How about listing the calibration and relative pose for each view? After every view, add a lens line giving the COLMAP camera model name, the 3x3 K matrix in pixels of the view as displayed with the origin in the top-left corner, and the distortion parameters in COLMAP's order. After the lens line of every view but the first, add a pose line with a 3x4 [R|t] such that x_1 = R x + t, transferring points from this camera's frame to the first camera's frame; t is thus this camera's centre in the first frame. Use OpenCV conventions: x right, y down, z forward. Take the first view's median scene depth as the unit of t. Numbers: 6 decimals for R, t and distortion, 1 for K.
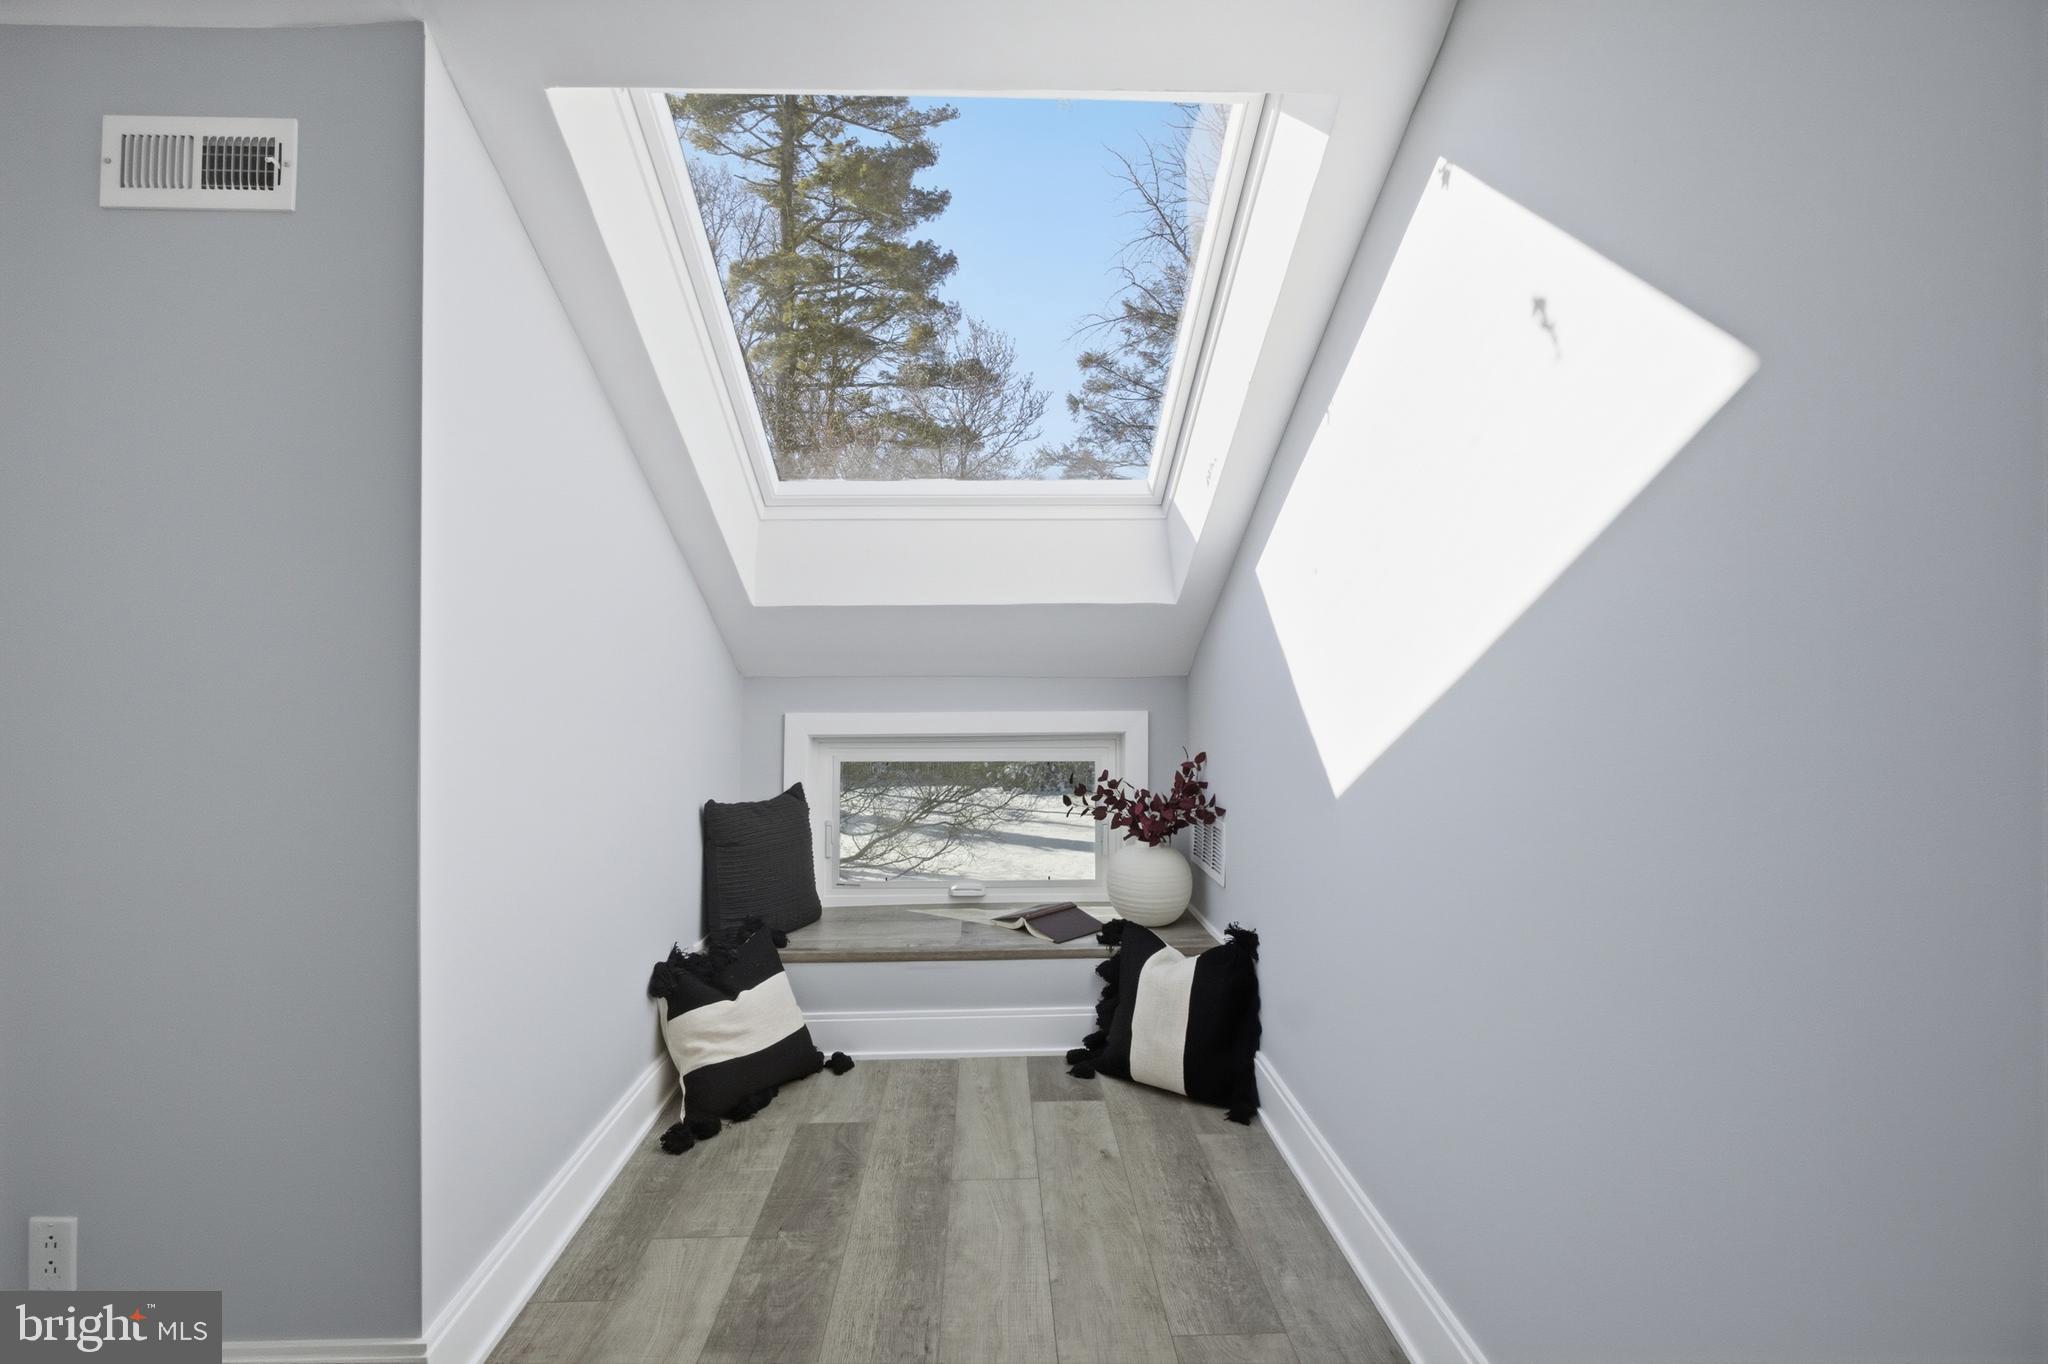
lens RADIAL K [[888.8, 0, 1034.2], [0, 888.8, 670.5], [0, 0, 1]] dist [-0.020260, 0.005405]
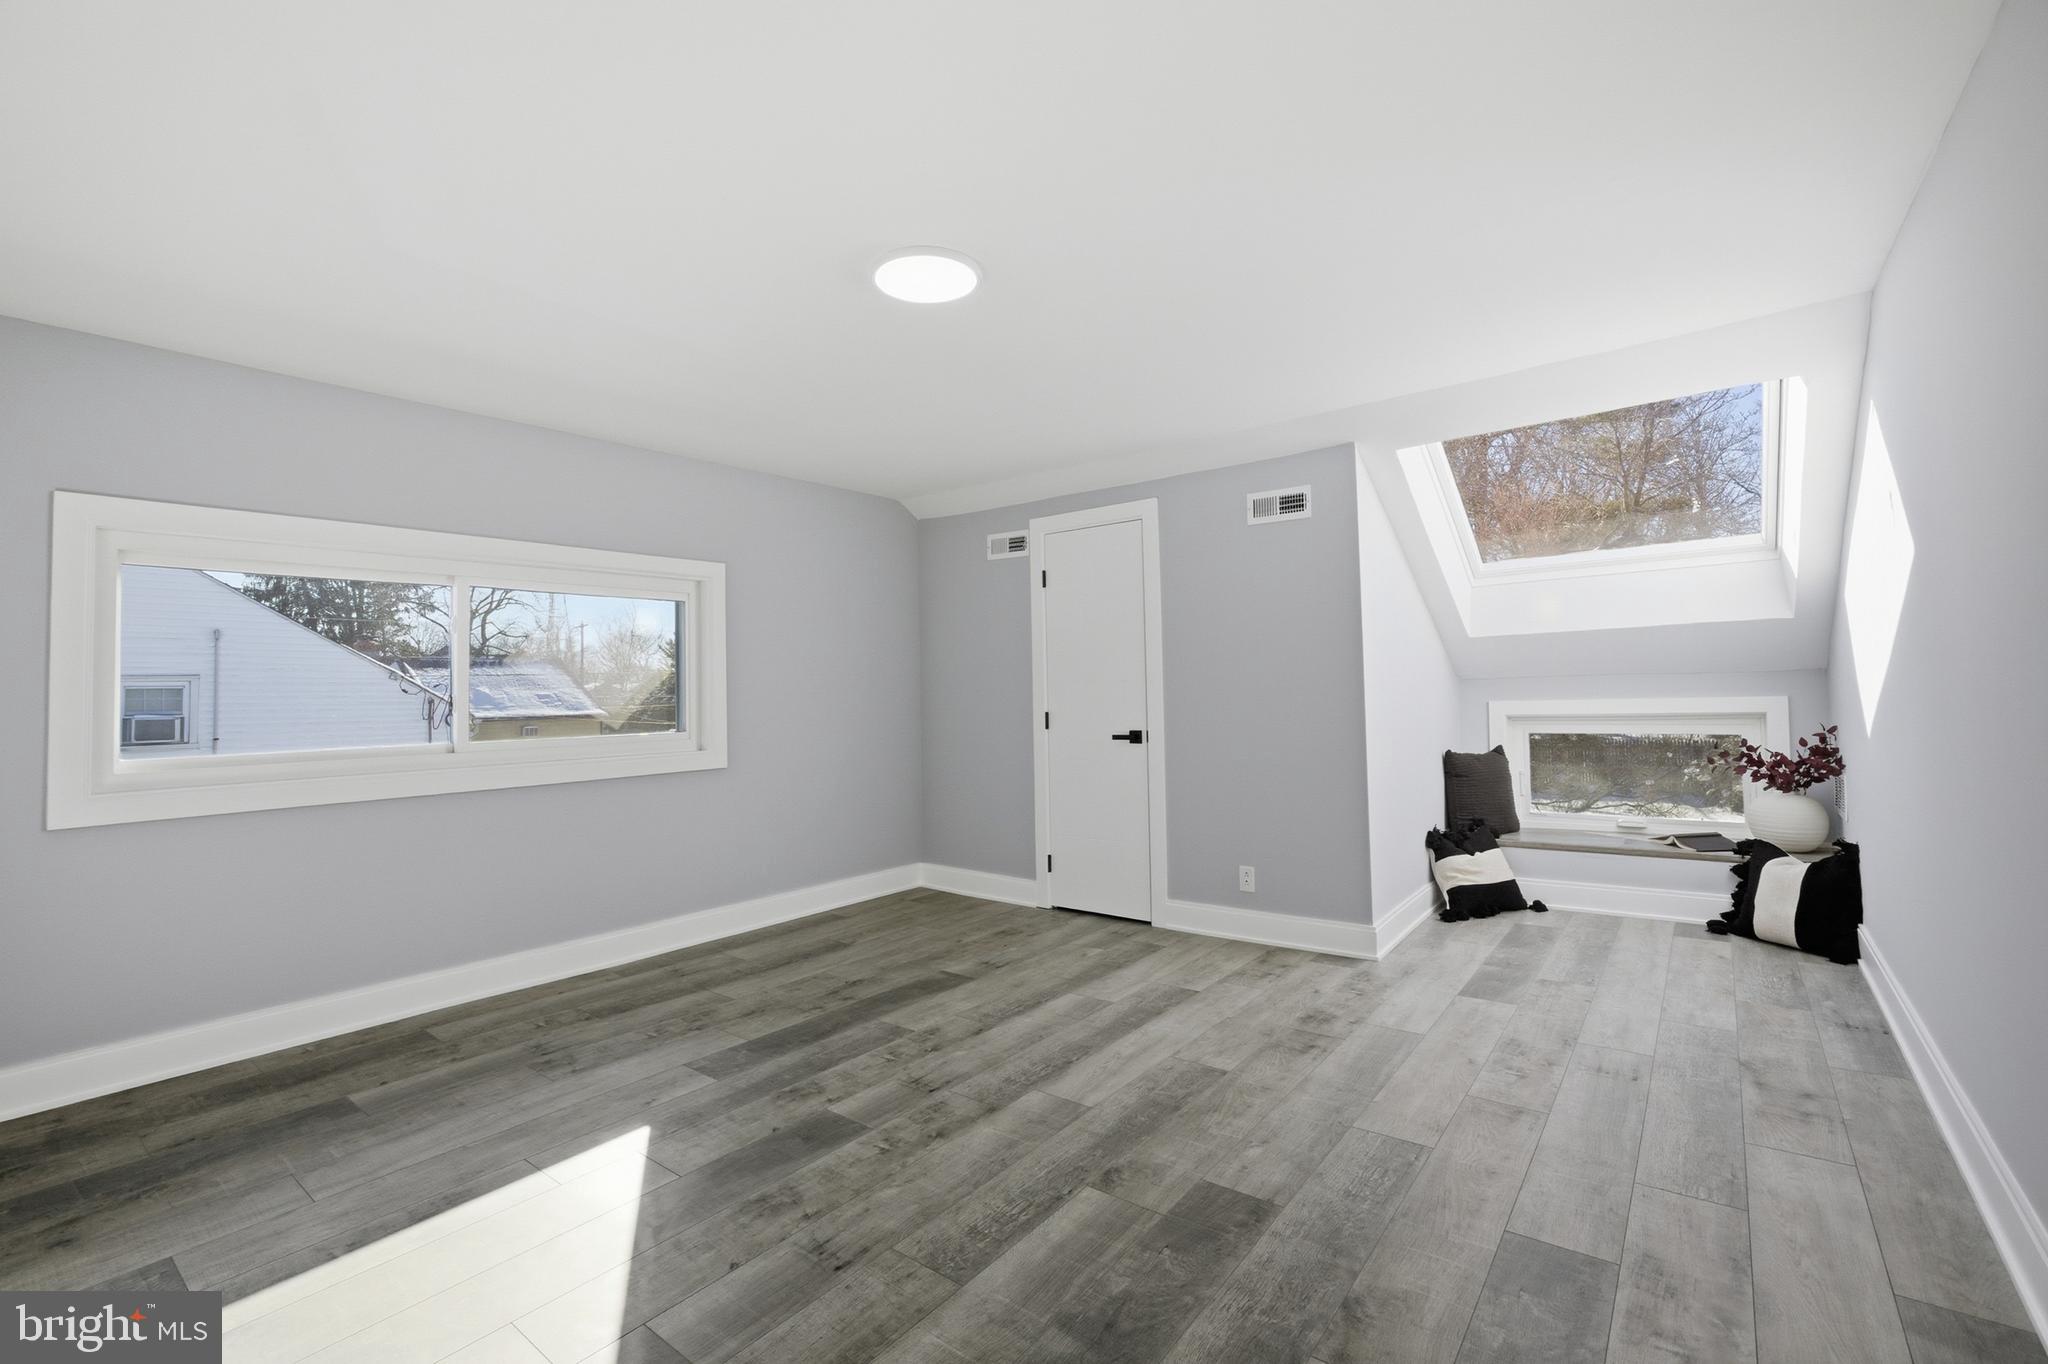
lens RADIAL K [[888.8, 0, 1023.6], [0, 888.8, 667.4], [0, 0, 1]] dist [-0.020260, 0.005405]
pose [[0.757210, -0.039166, -0.651996, 0.149566], [0.031551, 0.999229, -0.023383, -0.002549], [0.652409, -0.002865, 0.757862, -0.899970]]
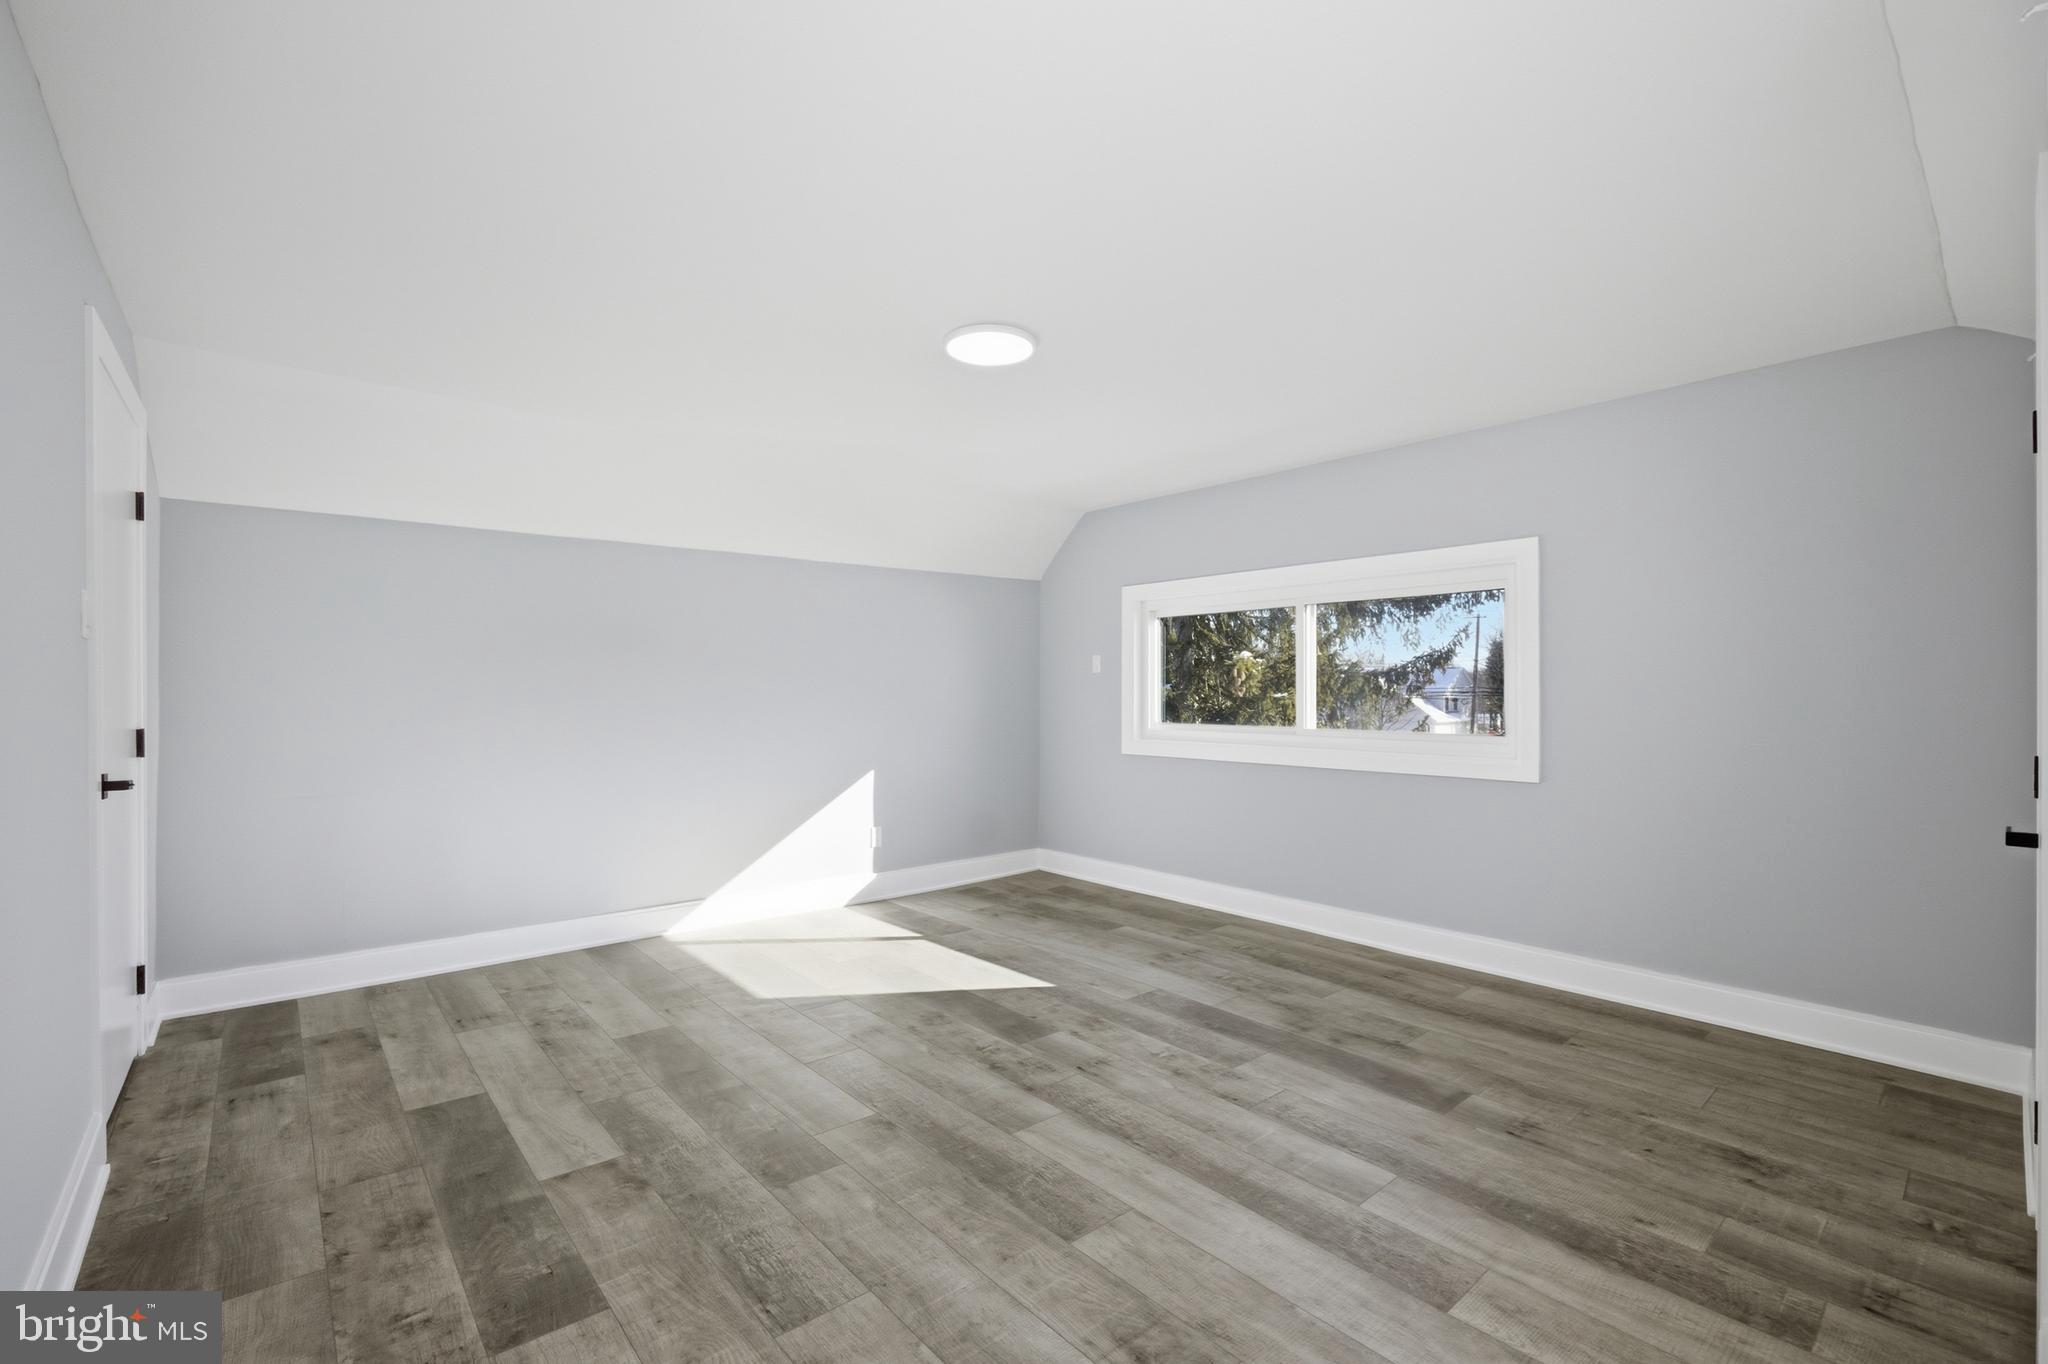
lens RADIAL K [[888.8, 0, 1009.0], [0, 888.8, 684.2], [0, 0, 1]] dist [-0.020260, 0.005405]
pose [[-0.793343, -0.015177, -0.608585, 0.129585], [-0.002054, 0.999750, -0.022255, 0.007531], [0.608771, -0.016406, -0.793176, 0.531734]]
